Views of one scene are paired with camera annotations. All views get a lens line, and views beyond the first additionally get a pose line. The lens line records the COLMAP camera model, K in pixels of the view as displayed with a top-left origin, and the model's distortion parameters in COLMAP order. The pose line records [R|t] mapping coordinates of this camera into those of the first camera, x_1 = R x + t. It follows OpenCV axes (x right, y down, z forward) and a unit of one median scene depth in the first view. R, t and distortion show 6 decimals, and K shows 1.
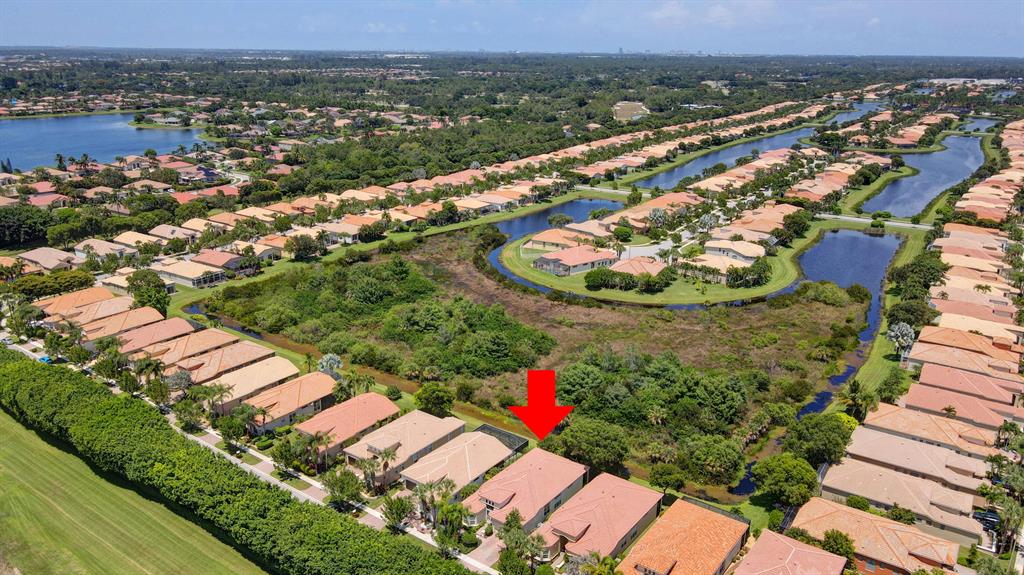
lens RADIAL K [[762.0, 0, 507.2], [0, 762.0, 285.5], [0, 0, 1]] dist [-0.009407, 0.034806]
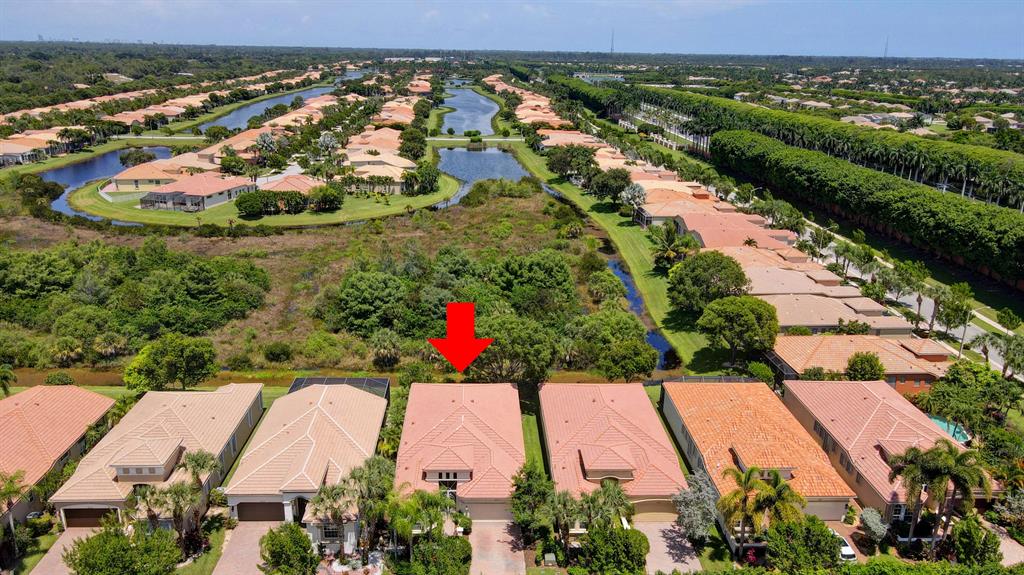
lens RADIAL K [[762.0, 0, 507.2], [0, 762.0, 285.5], [0, 0, 1]] dist [-0.009407, 0.034806]
pose [[0.782577, -0.181555, 0.595493, -0.173645], [0.176696, 0.981970, 0.067177, 0.075838], [-0.596953, 0.052651, 0.800547, 0.326213]]
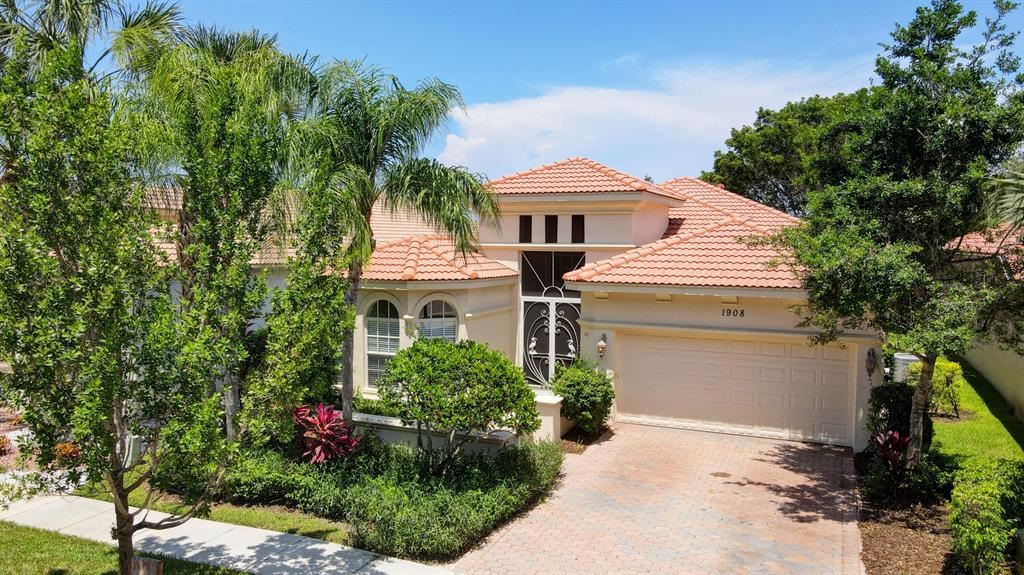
lens RADIAL K [[762.0, 0, 507.2], [0, 762.0, 285.5], [0, 0, 1]] dist [-0.009407, 0.034806]
pose [[0.975403, -0.014847, 0.219930, -0.037883], [0.066388, 0.971190, -0.228872, 0.198483], [-0.210196, 0.237843, 0.948287, 0.528431]]
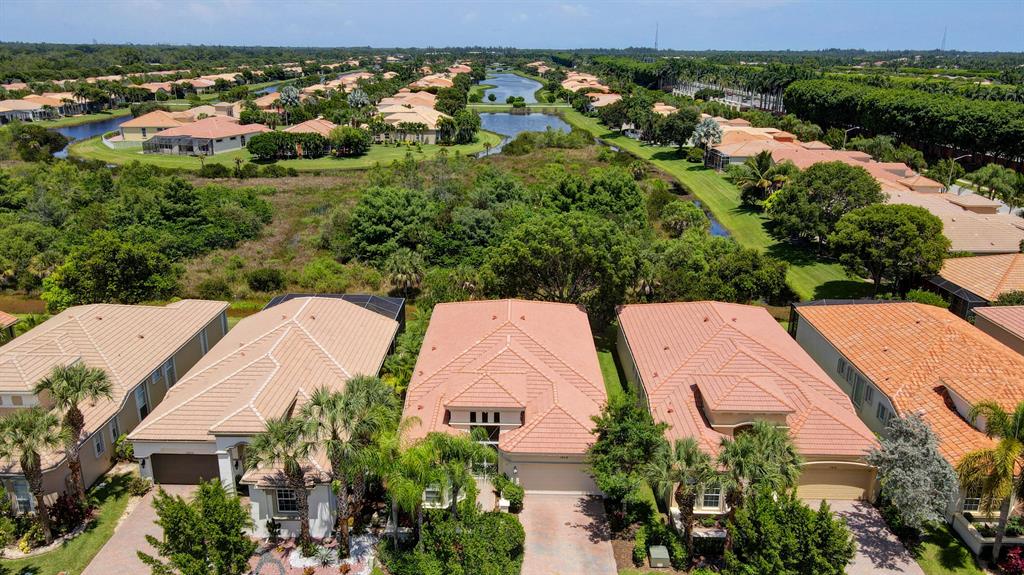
lens RADIAL K [[762.0, 0, 507.2], [0, 762.0, 285.5], [0, 0, 1]] dist [-0.009407, 0.034806]
pose [[0.813809, -0.175870, 0.553882, -0.114933], [0.173541, 0.983164, 0.057195, 0.128355], [-0.554616, 0.049575, 0.830629, 0.434200]]
